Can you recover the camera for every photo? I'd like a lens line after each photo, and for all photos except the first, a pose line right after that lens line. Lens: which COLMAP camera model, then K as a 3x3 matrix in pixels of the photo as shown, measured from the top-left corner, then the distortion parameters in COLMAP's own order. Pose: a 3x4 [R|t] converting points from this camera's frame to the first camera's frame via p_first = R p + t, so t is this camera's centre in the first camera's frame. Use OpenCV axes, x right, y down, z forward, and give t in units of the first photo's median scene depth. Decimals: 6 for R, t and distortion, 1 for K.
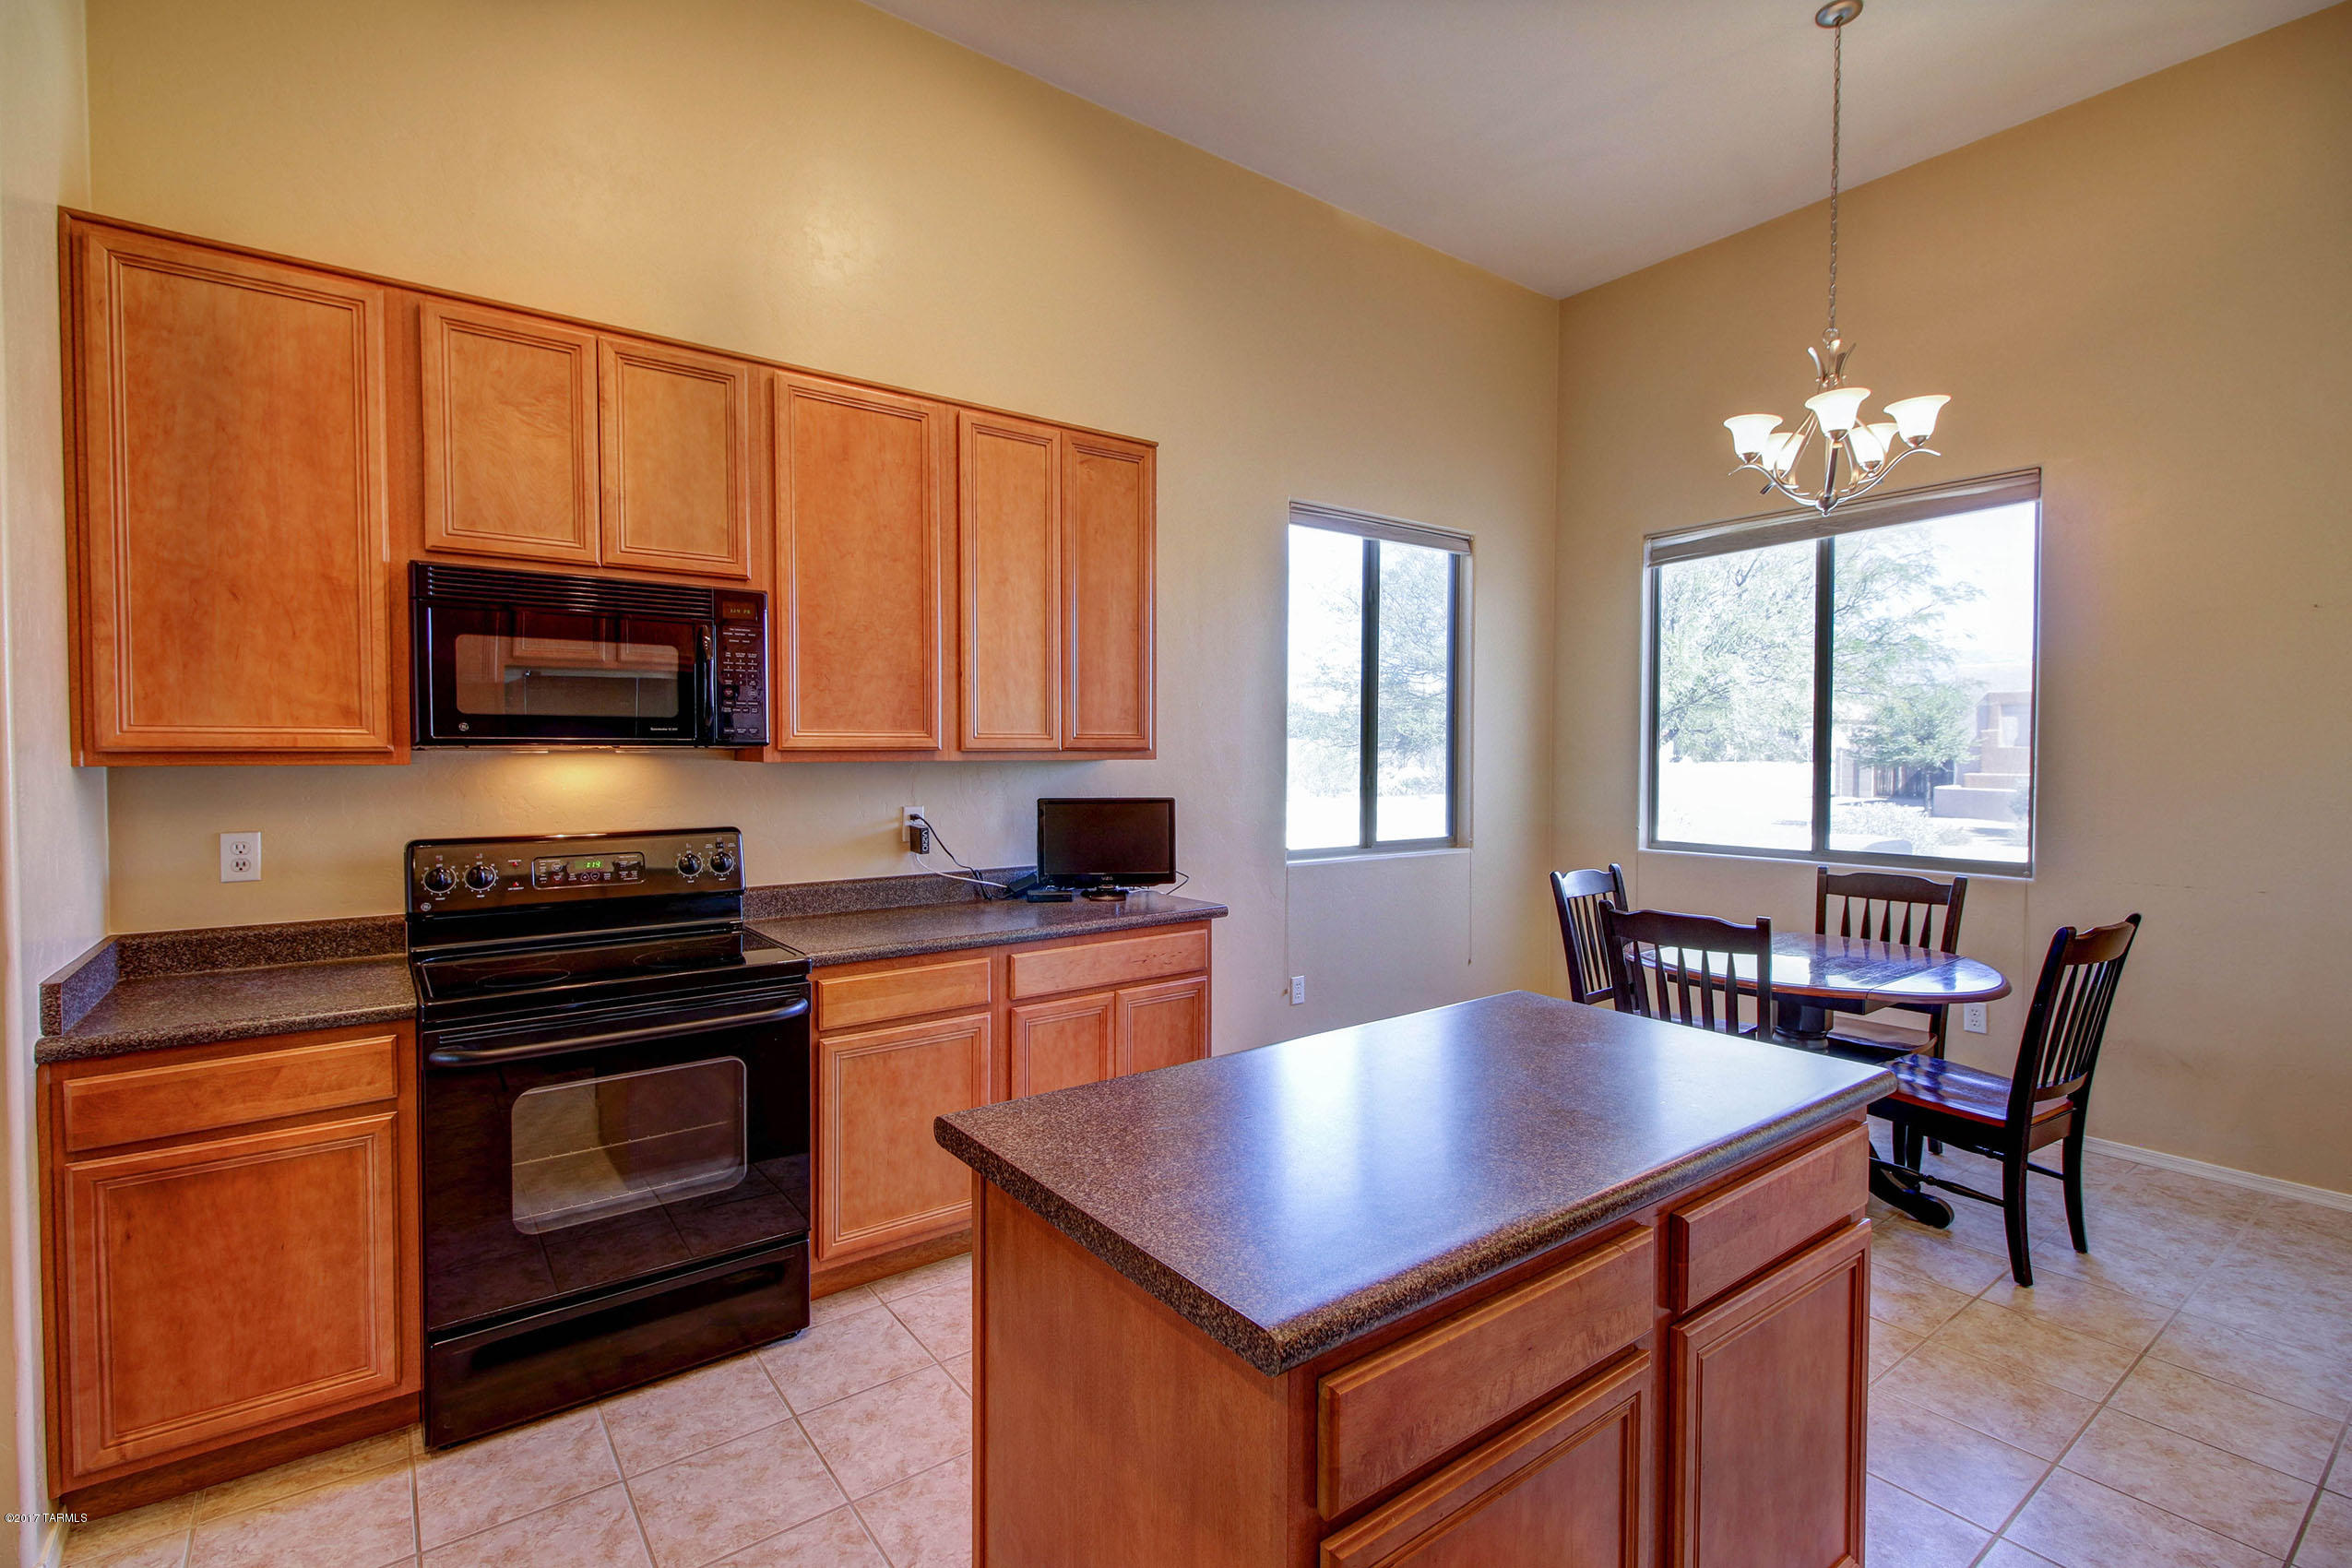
lens RADIAL K [[976.1, 0, 1176.0], [0, 976.1, 784.0], [0, 0, 1]] dist [0.000741, -0.000085]
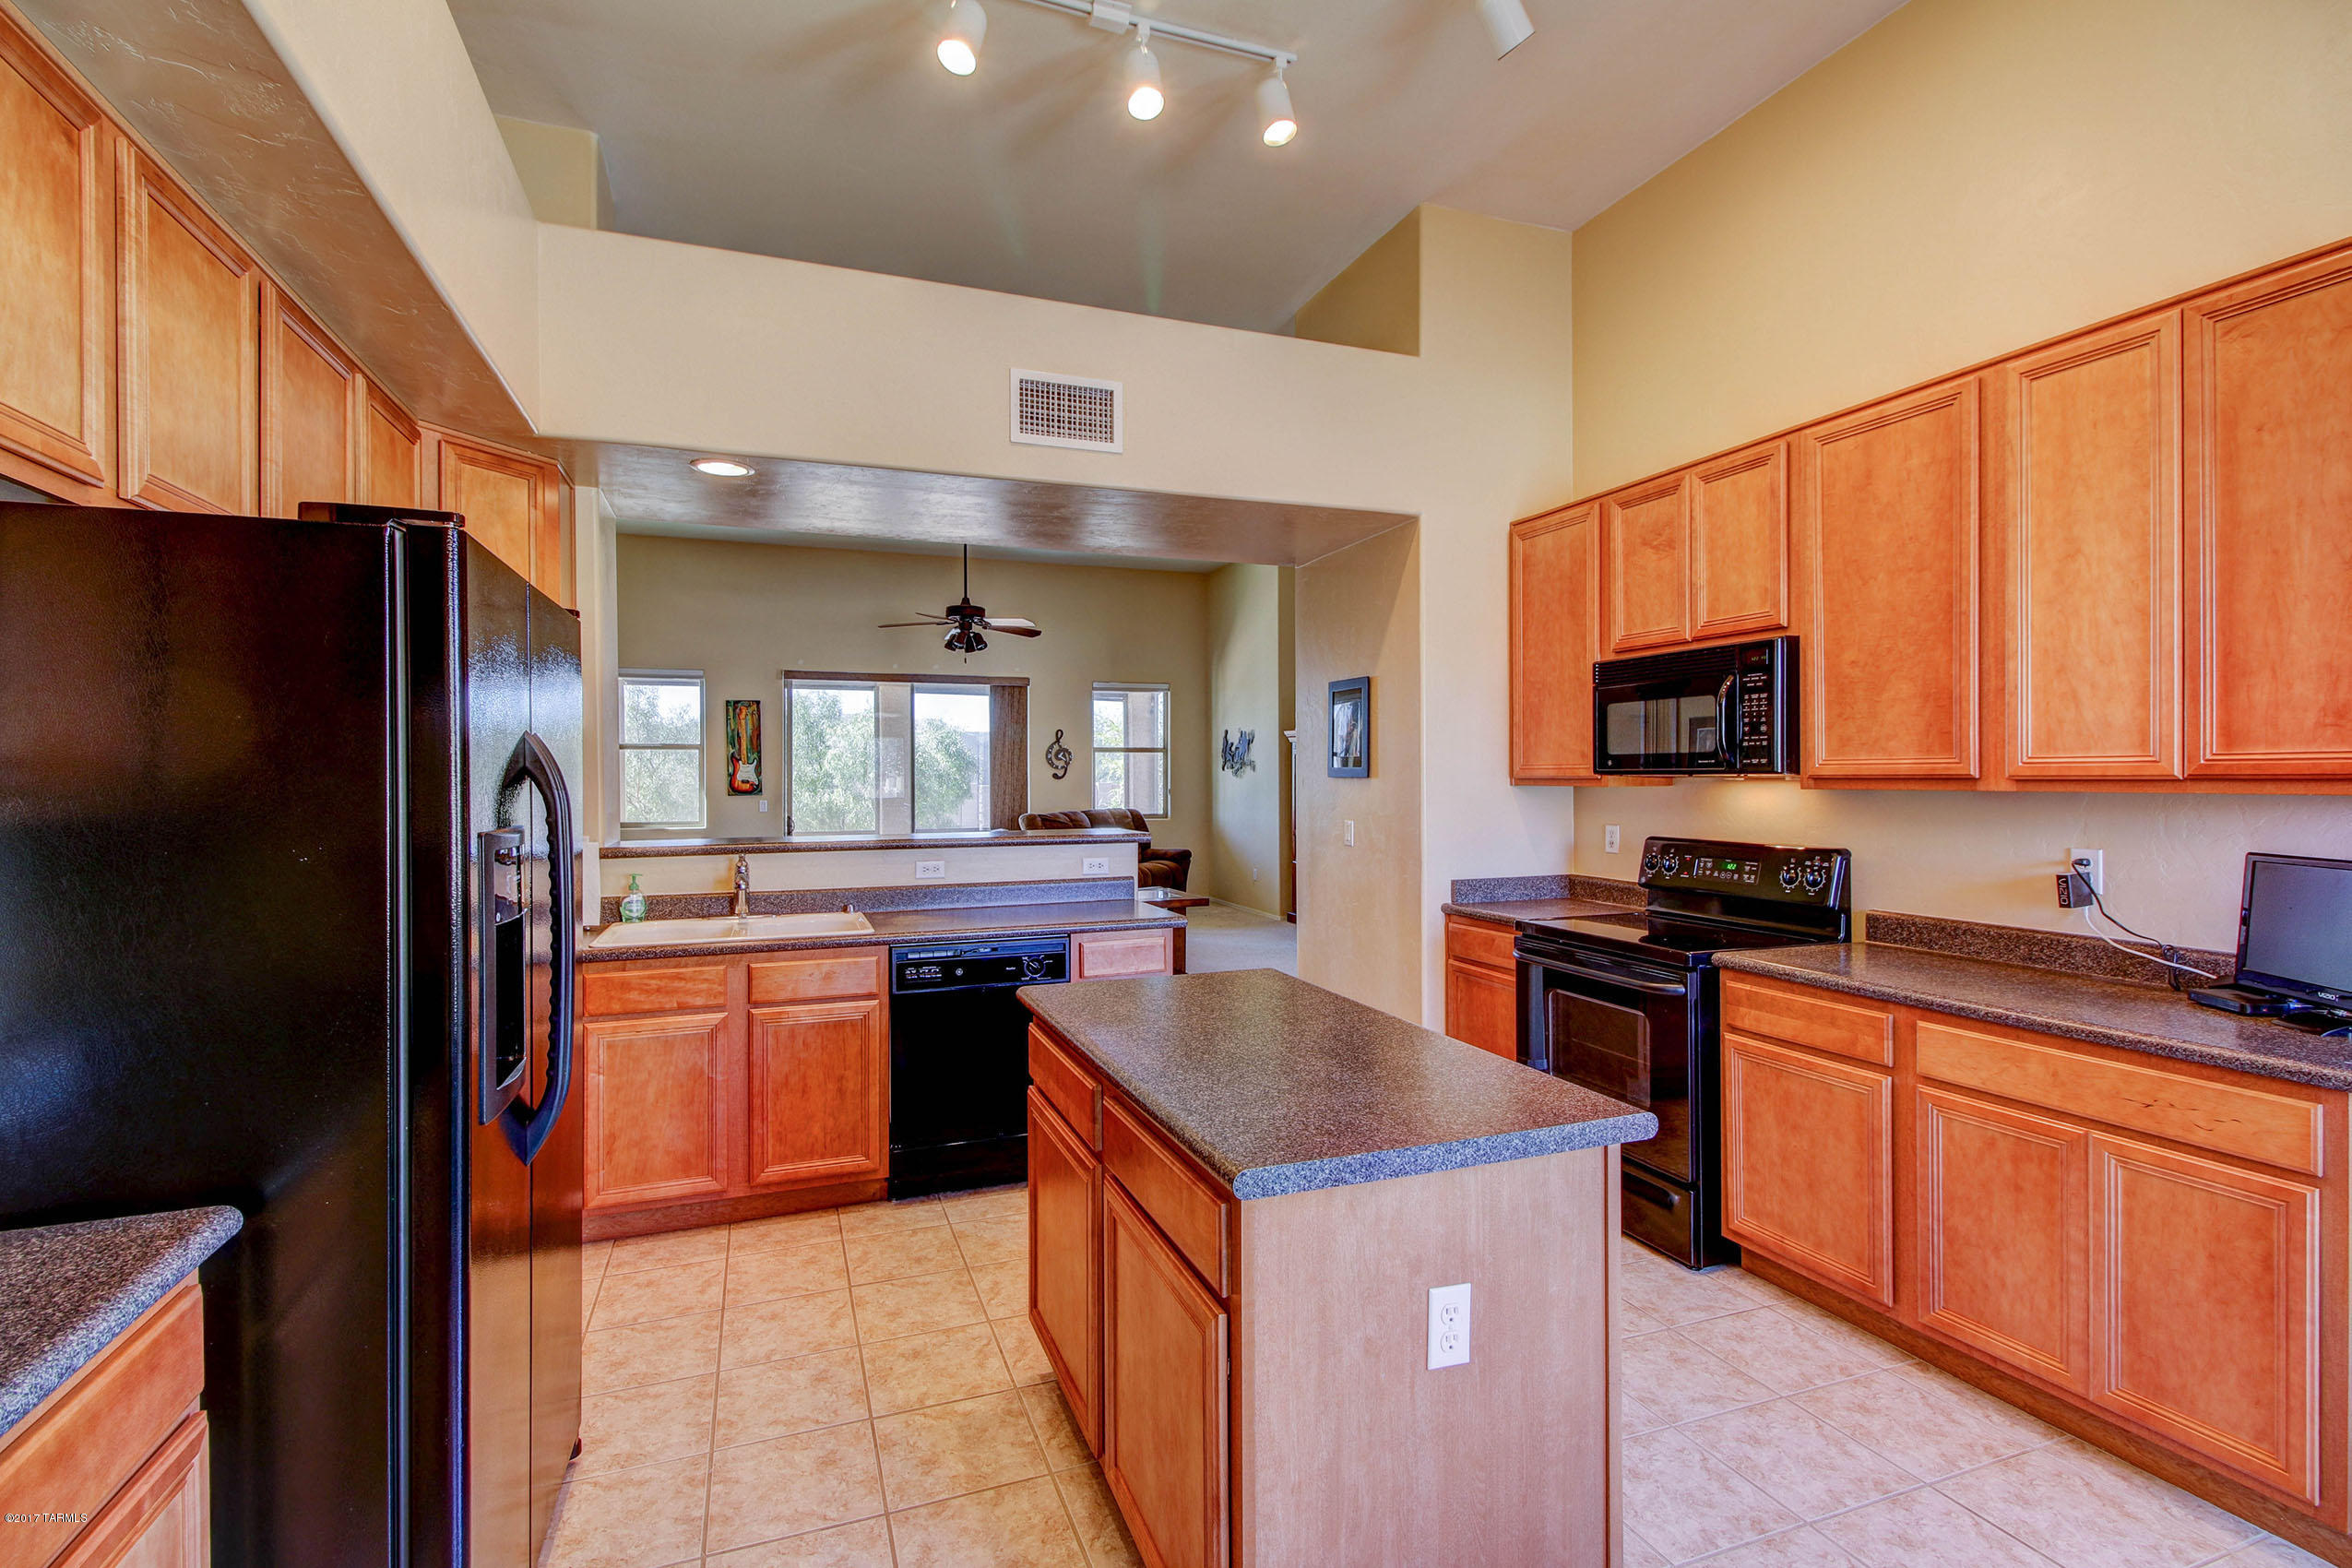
lens RADIAL K [[1068.5, 0, 1175.6], [0, 1068.5, 772.6], [0, 0, 1]] dist [-0.002139, -0.000371]
pose [[-0.236667, 0.001792, -0.971589, 0.870751], [-0.026035, 0.999628, 0.008186, -0.030908], [0.971242, 0.027233, -0.236532, 0.577724]]
